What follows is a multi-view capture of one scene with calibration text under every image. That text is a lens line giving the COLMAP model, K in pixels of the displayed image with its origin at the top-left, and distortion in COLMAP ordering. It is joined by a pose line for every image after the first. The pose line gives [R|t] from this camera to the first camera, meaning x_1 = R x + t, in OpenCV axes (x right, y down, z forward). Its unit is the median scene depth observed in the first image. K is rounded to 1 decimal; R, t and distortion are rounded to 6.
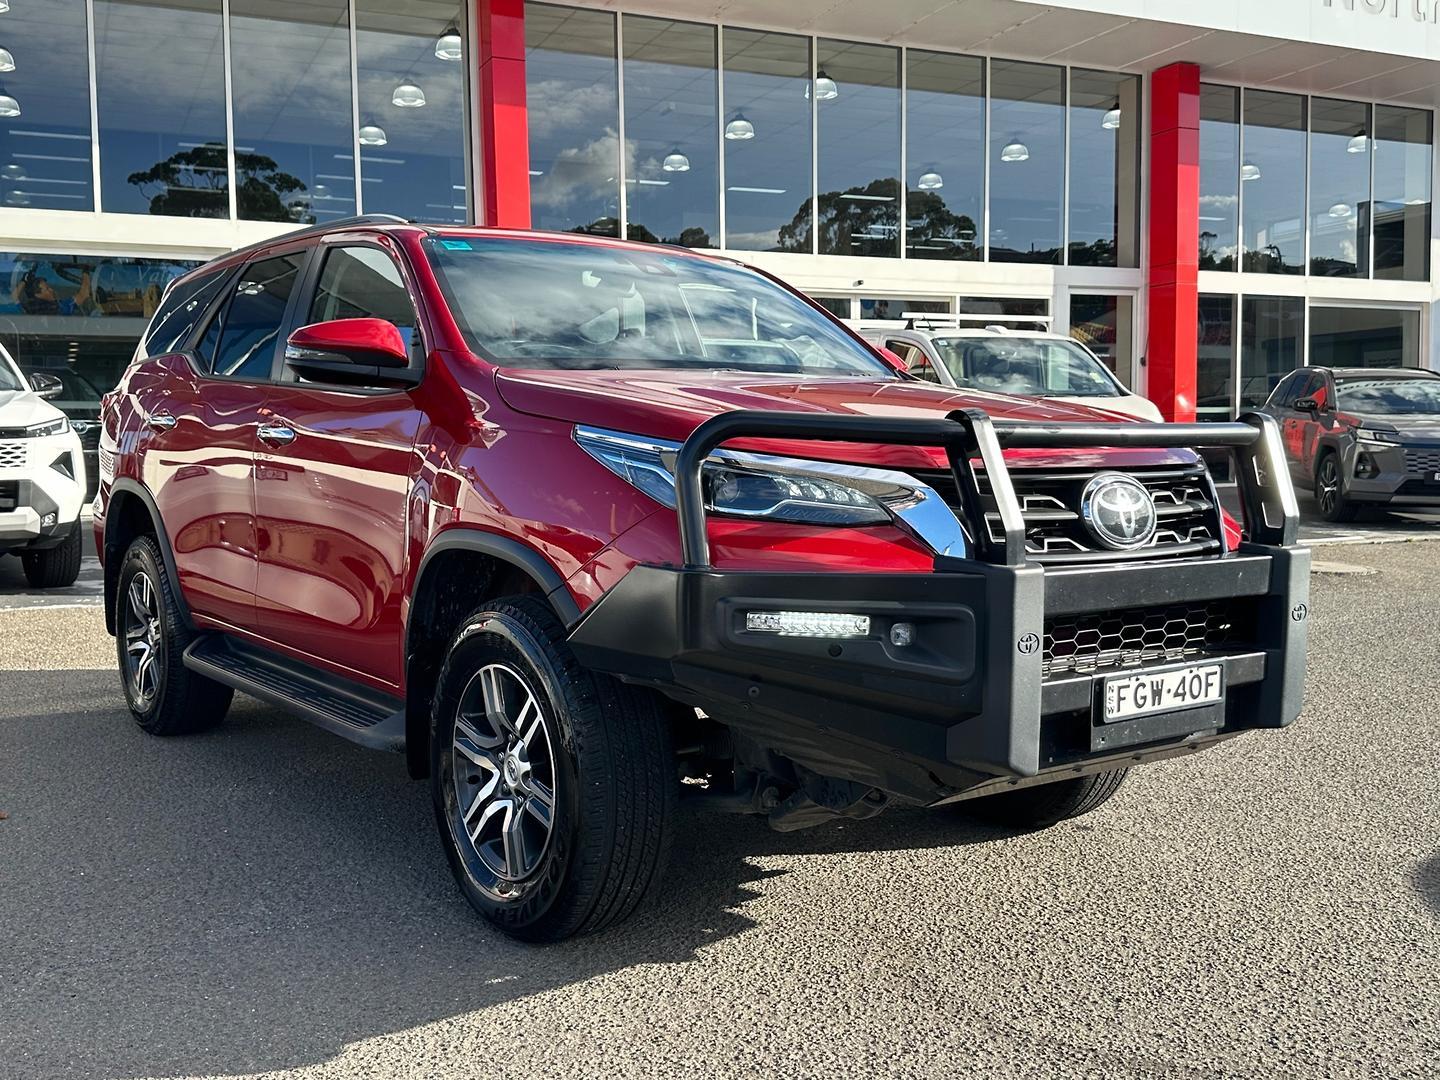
lens RADIAL K [[1399.9, 0, 698.5], [0, 1399.9, 556.3], [0, 0, 1]] dist [0.085812, 0.000000]
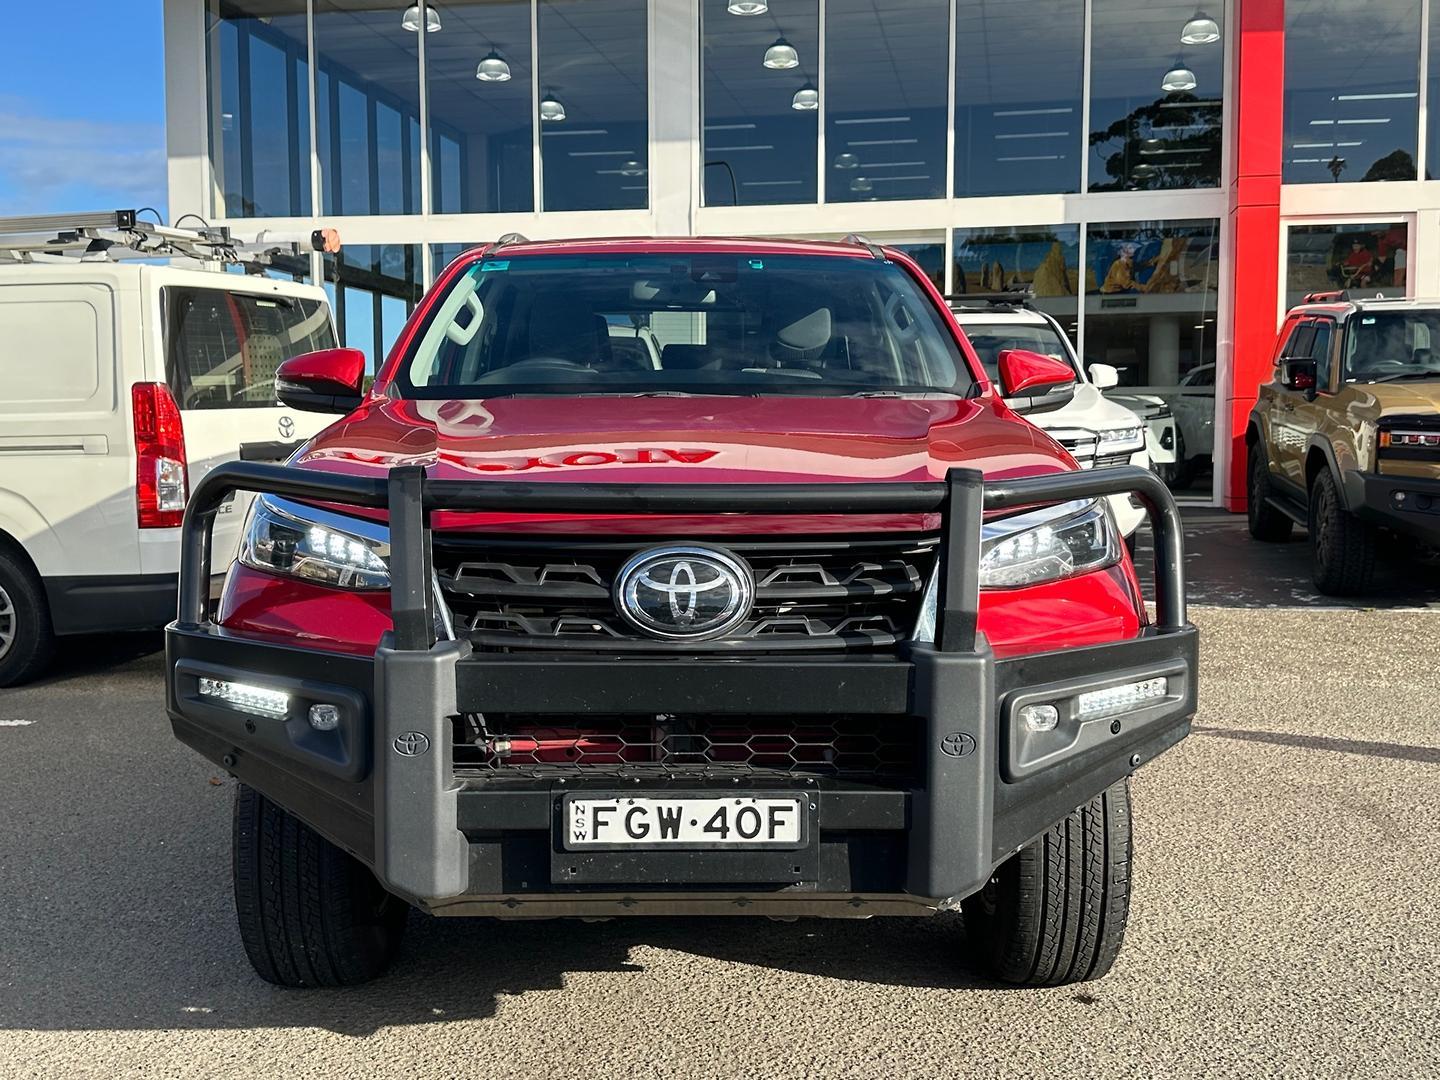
lens RADIAL K [[1552.4, 0, 709.8], [0, 1552.4, 541.2], [0, 0, 1]] dist [0.067929, 0.000000]
pose [[0.820068, 0.048476, -0.570209, 0.768444], [-0.049906, 0.998668, 0.013127, -0.068523], [0.570086, 0.017692, 0.821395, 0.266548]]
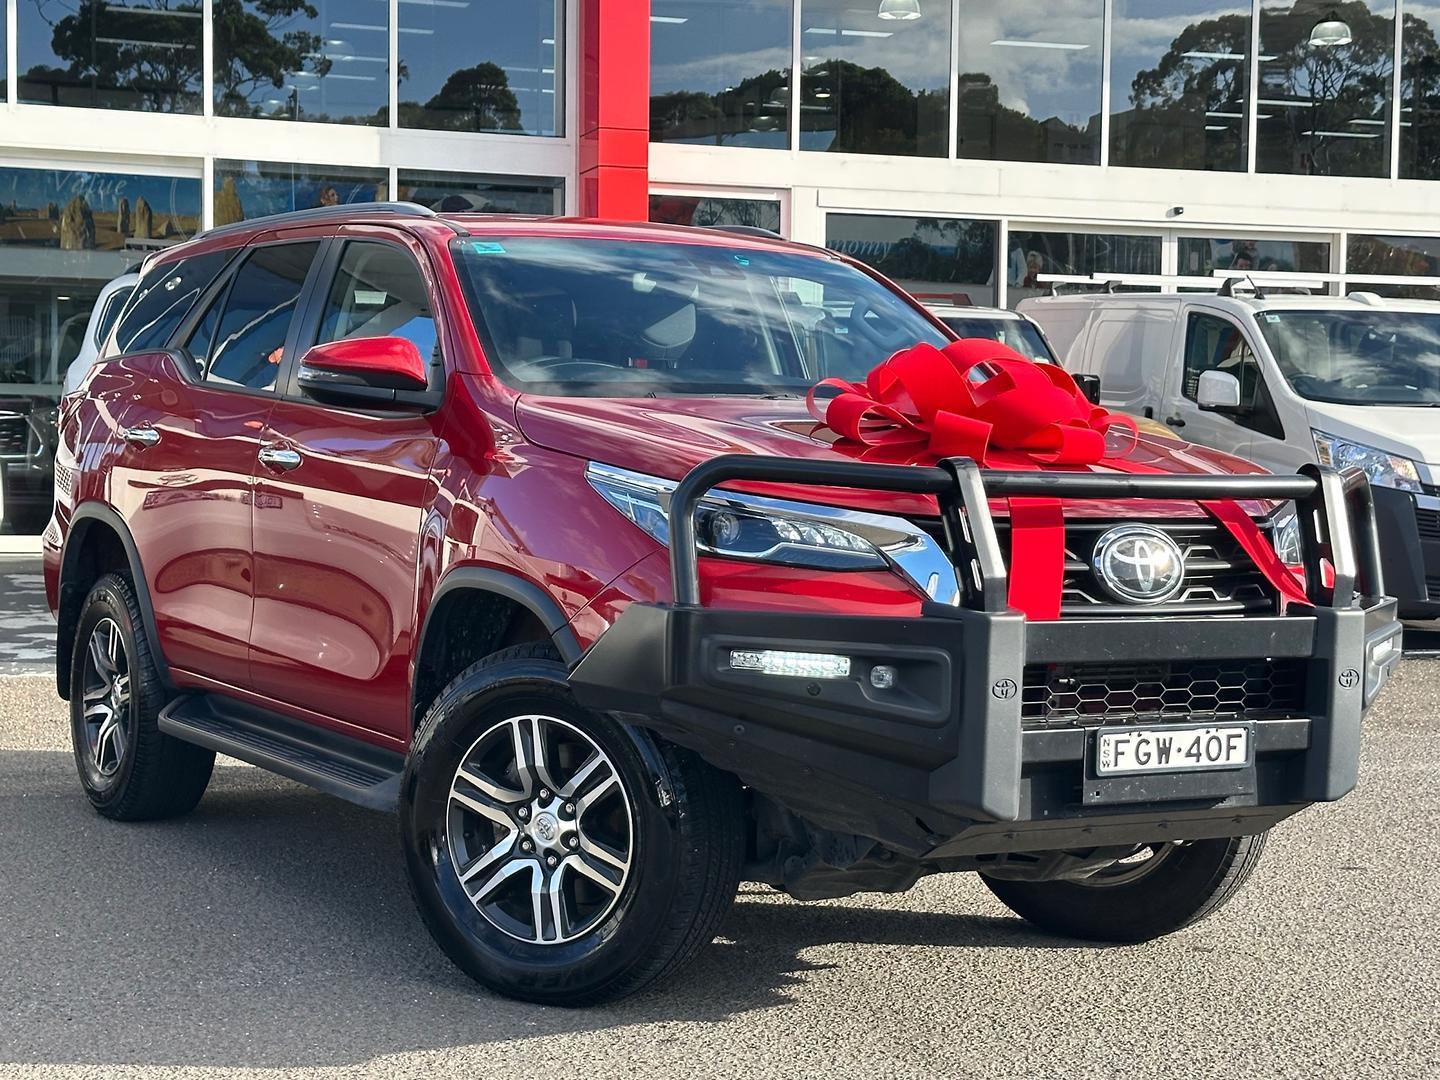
lens RADIAL K [[2463.9, 0, 711.1], [0, 2463.9, 555.2], [0, 0, 1]] dist [0.135867, 0.000000]
pose [[0.994309, 0.025978, -0.103317, 0.172064], [-0.030074, 0.998814, -0.038280, 0.033718], [0.102200, 0.041169, 0.993912, -0.673139]]
